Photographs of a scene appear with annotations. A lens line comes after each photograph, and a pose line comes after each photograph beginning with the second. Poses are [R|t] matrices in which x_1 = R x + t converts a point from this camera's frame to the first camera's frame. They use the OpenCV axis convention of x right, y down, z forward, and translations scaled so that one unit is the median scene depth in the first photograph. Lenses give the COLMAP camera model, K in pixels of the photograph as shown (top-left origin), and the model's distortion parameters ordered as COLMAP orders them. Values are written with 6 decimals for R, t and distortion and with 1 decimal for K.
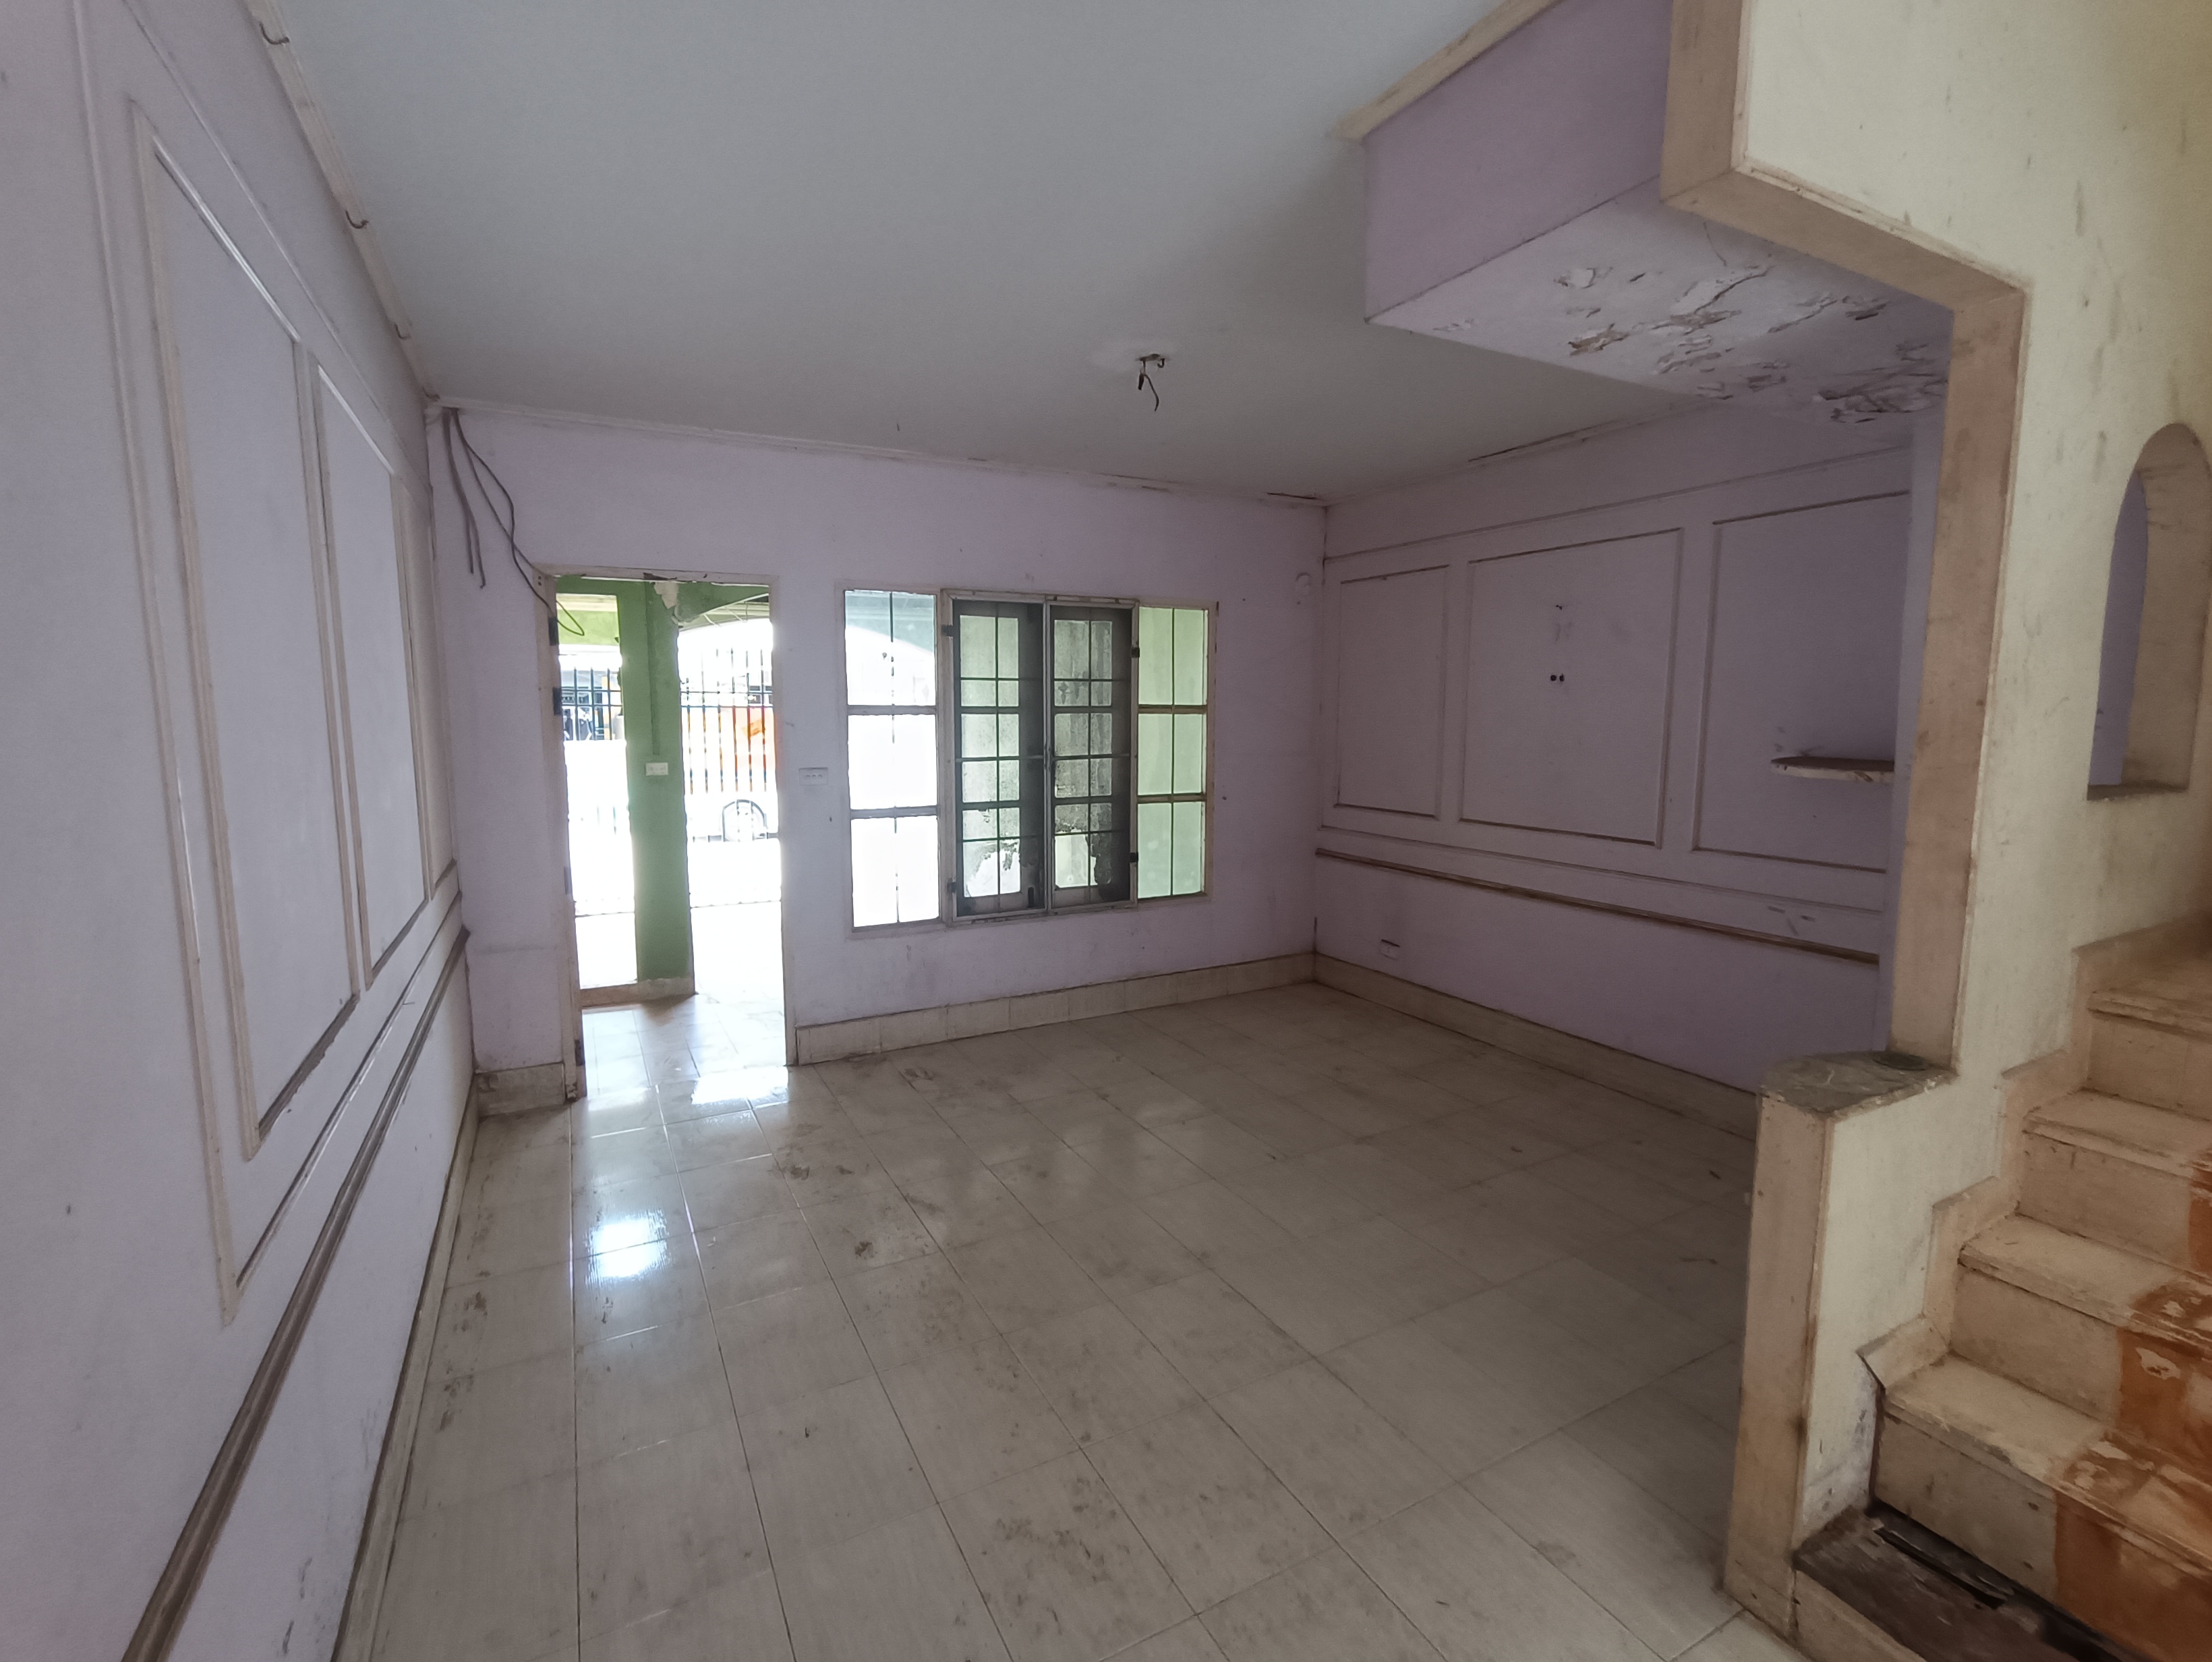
lens RADIAL K [[992.1, 0, 1059.8], [0, 992.1, 818.9], [0, 0, 1]] dist [-0.005969, 0.000353]
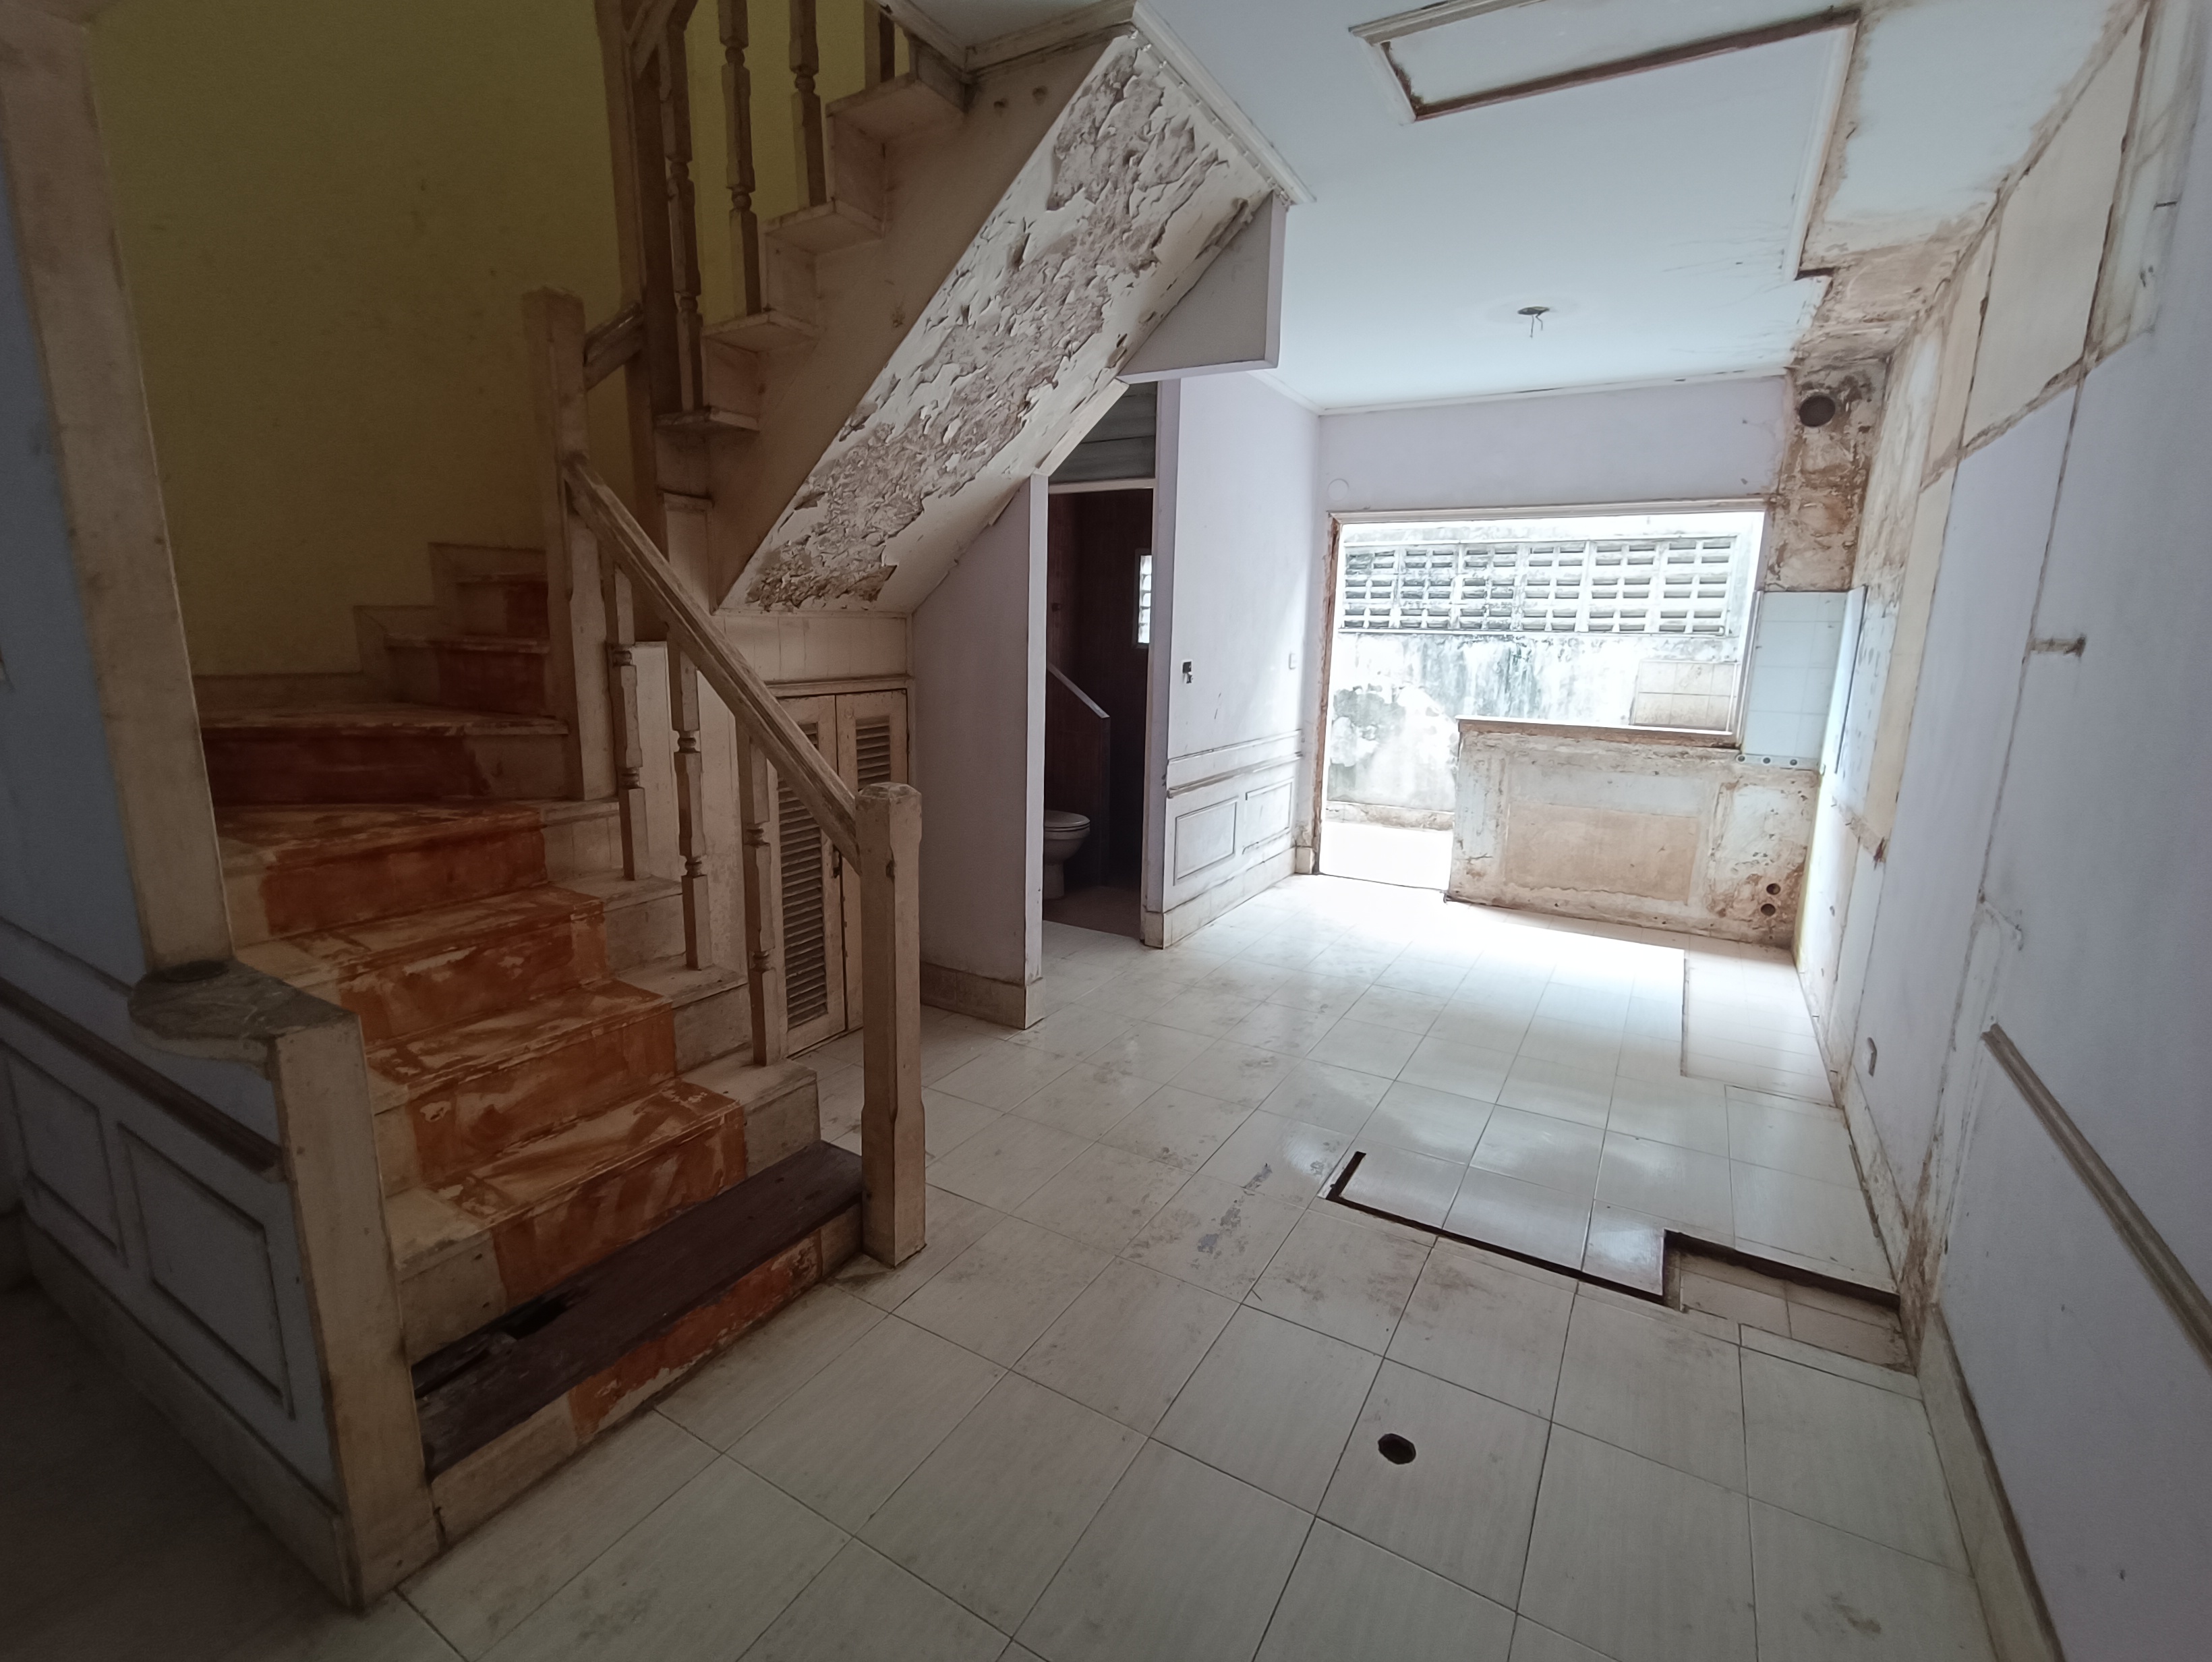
lens RADIAL K [[992.1, 0, 1095.7], [0, 992.1, 823.8], [0, 0, 1]] dist [-0.005969, 0.000353]
pose [[-0.541104, -0.170543, 0.823481, -0.152711], [0.080105, 0.964316, 0.252346, -0.018580], [-0.837132, 0.202510, -0.508134, 0.469862]]
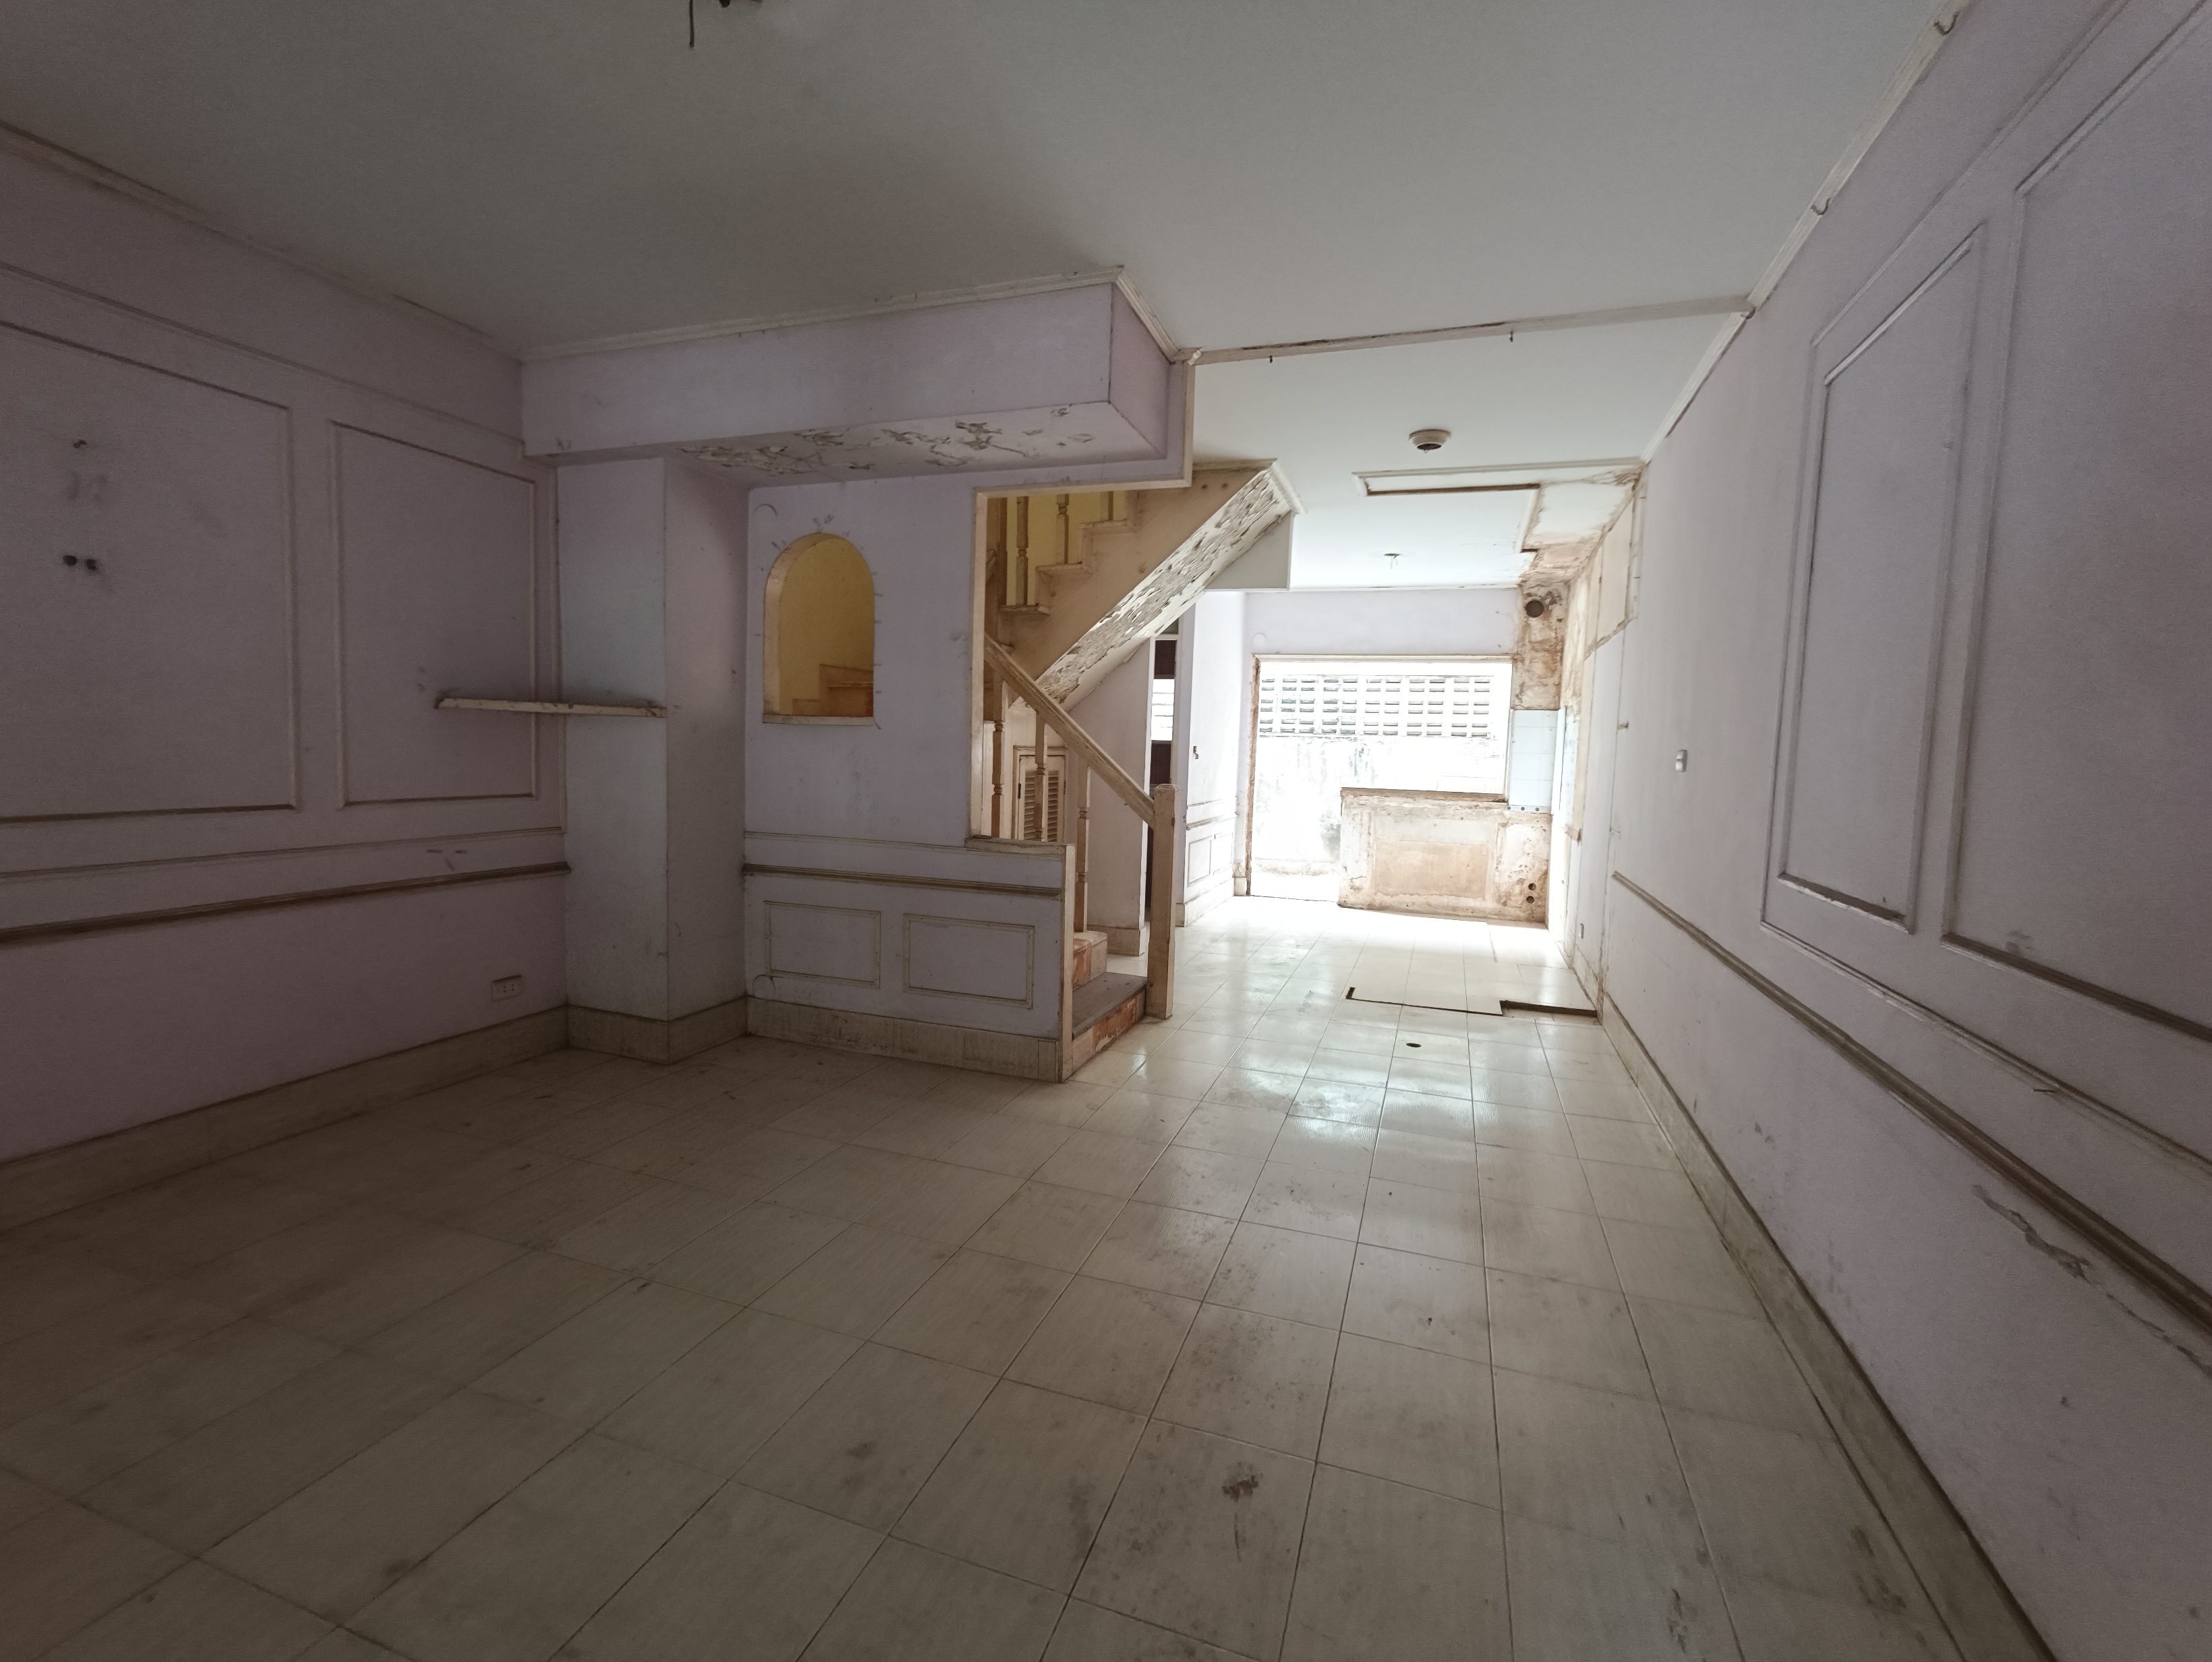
lens RADIAL K [[992.1, 0, 1102.5], [0, 992.1, 827.8], [0, 0, 1]] dist [-0.005969, 0.000353]
pose [[-0.698159, -0.076063, 0.711891, -0.569822], [0.053931, 0.985928, 0.158233, -0.066457], [-0.713909, 0.148865, -0.684232, 1.496082]]
